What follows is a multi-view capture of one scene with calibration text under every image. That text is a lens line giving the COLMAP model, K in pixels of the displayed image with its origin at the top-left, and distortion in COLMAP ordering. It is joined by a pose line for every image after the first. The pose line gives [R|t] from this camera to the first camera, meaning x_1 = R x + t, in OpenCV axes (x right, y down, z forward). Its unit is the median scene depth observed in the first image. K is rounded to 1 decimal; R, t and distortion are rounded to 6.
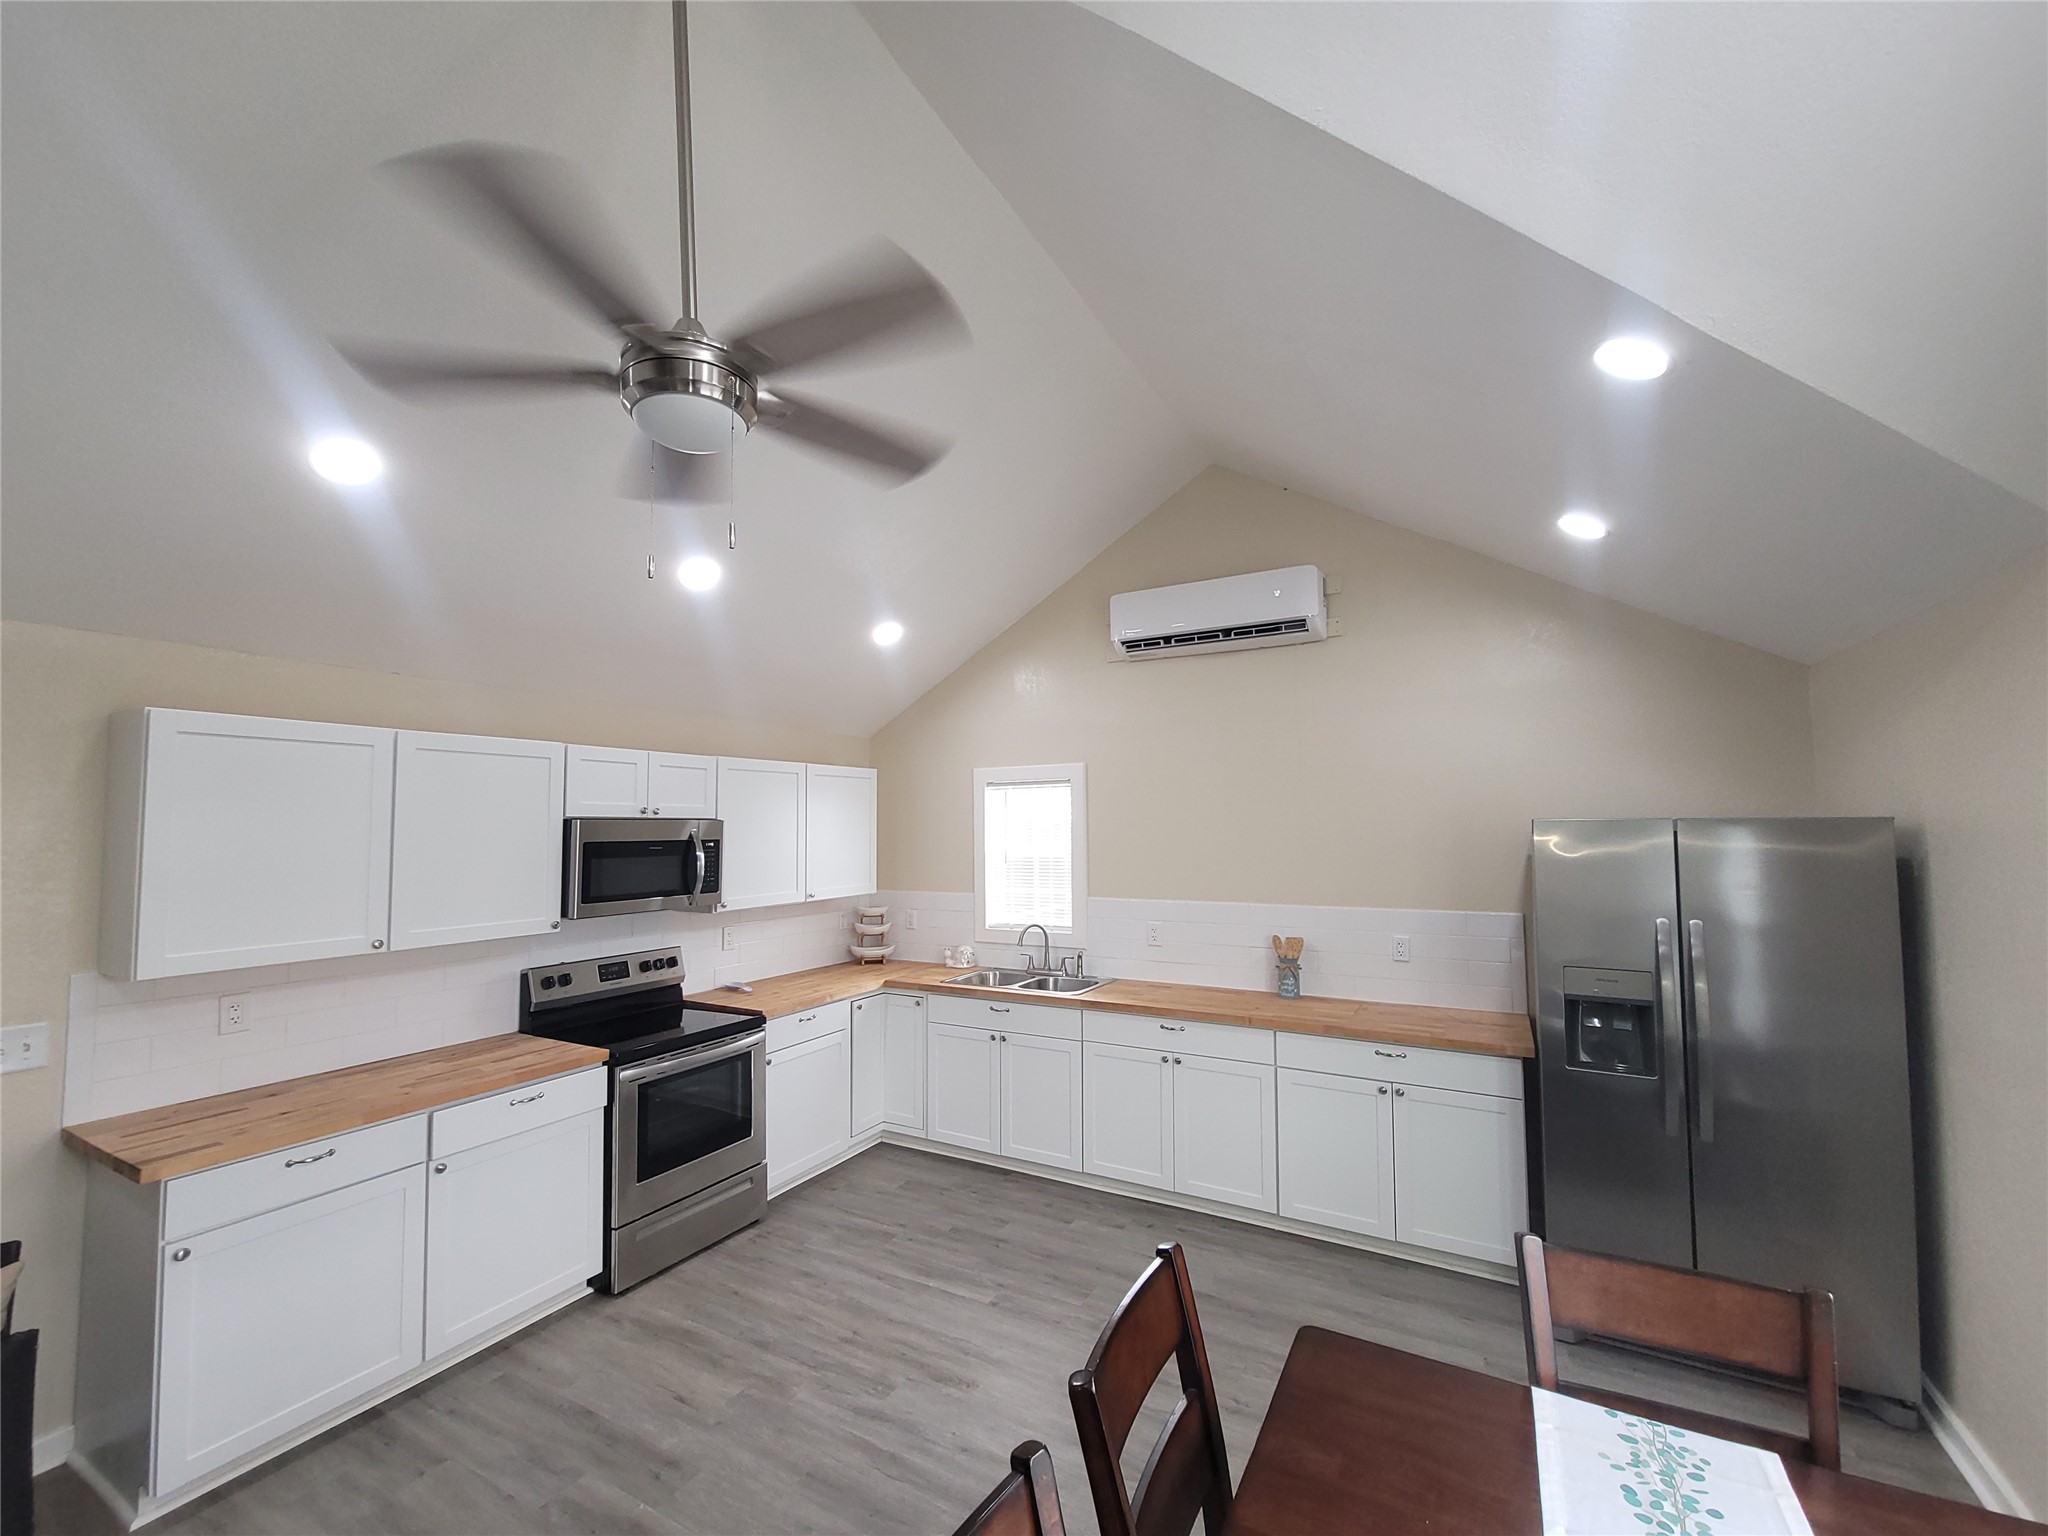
lens RADIAL K [[841.0, 0, 1019.8], [0, 841.0, 779.8], [0, 0, 1]] dist [-0.004369, -0.000328]
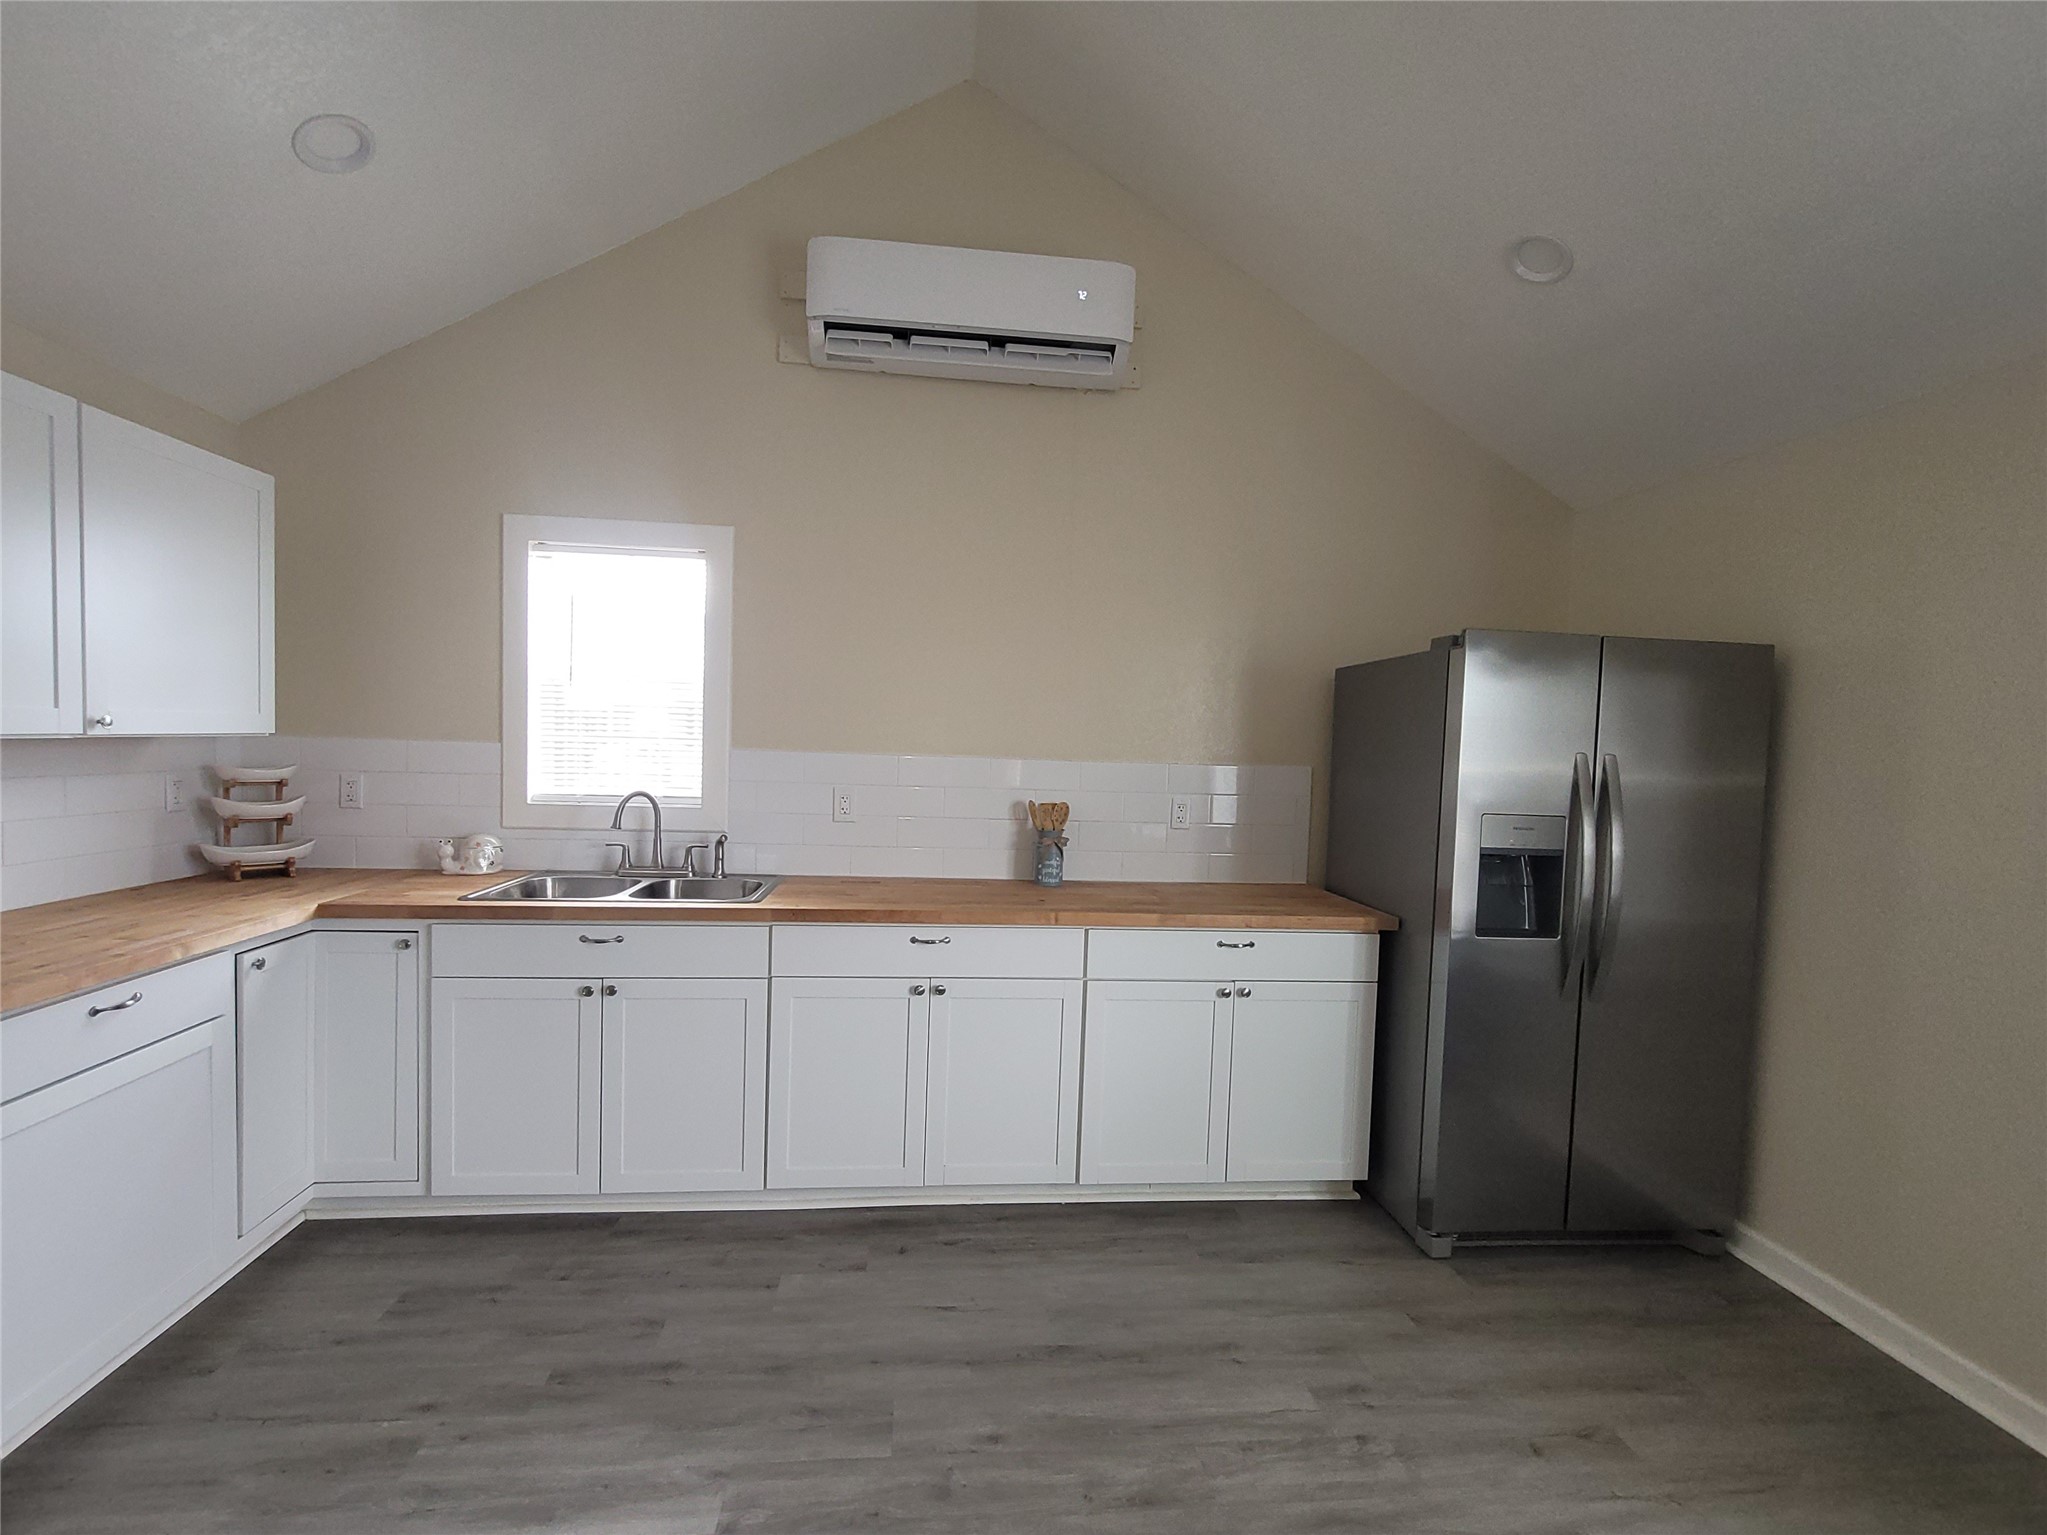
lens RADIAL K [[891.7, 0, 1016.5], [0, 891.7, 781.0], [0, 0, 1]] dist [-0.001187, 0.000186]
pose [[0.813932, 0.006500, 0.580923, -0.147636], [-0.071776, 0.993402, 0.089451, 0.104046], [-0.576509, -0.114503, 0.809028, 0.403905]]
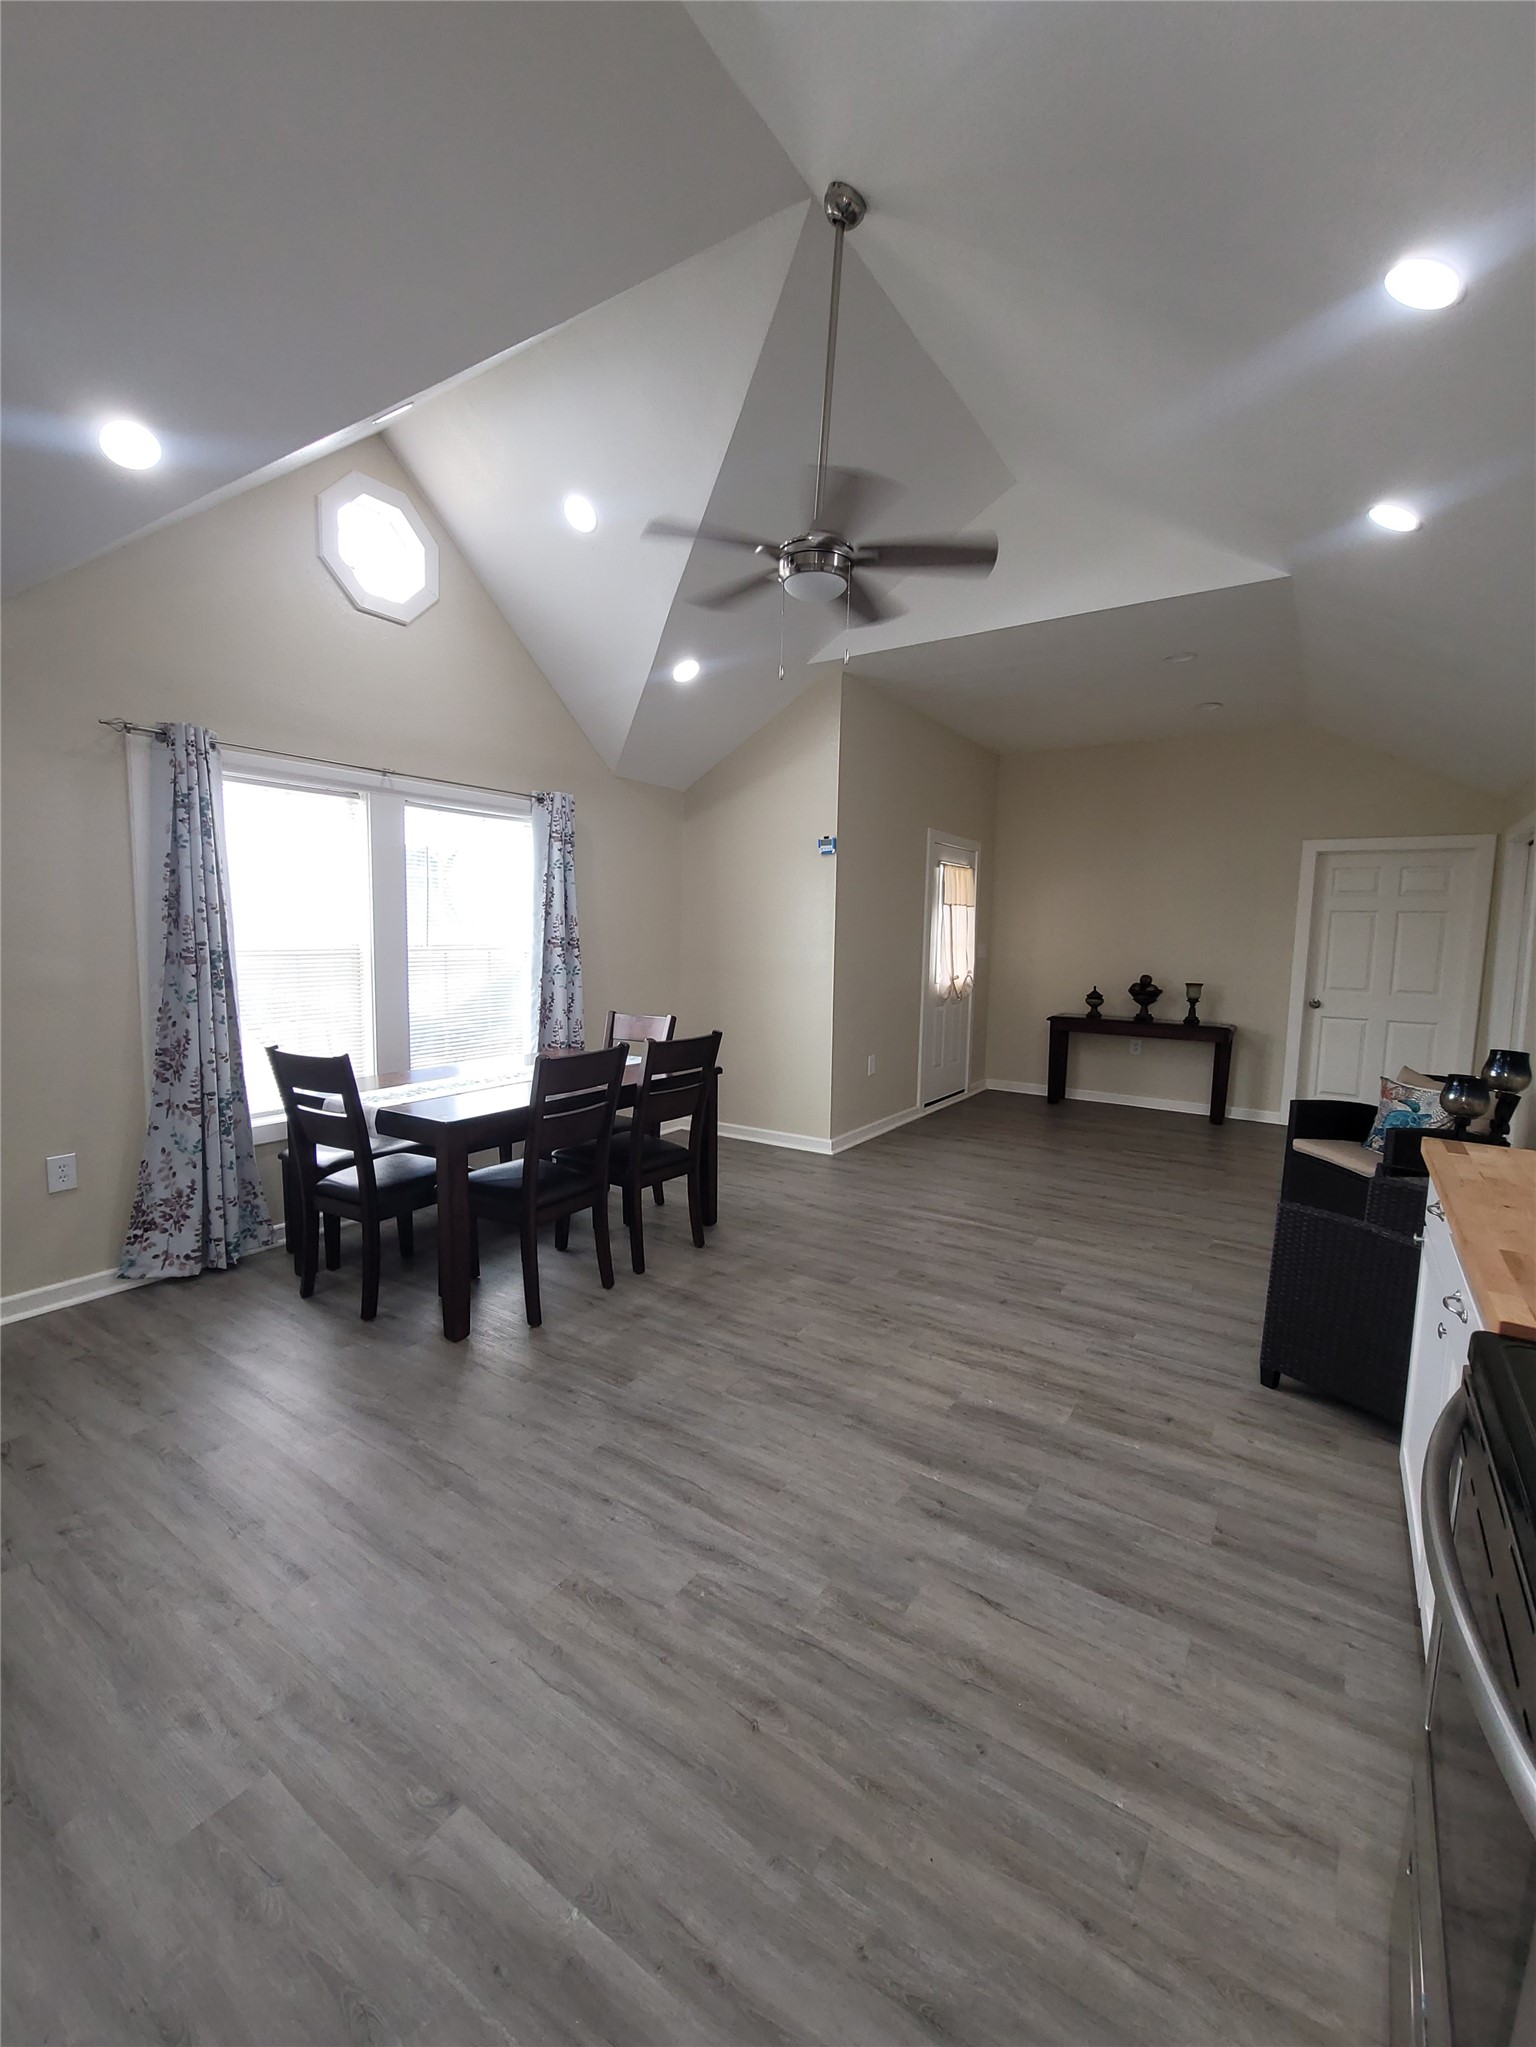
lens RADIAL K [[856.4, 0, 749.2], [0, 856.4, 1018.2], [0, 0, 1]] dist [-0.002260, -0.000345]
pose [[-0.995488, -0.019026, 0.092962, -0.165191], [-0.015011, 0.998932, 0.043708, 0.145745], [-0.093694, 0.042116, -0.994710, 1.059821]]
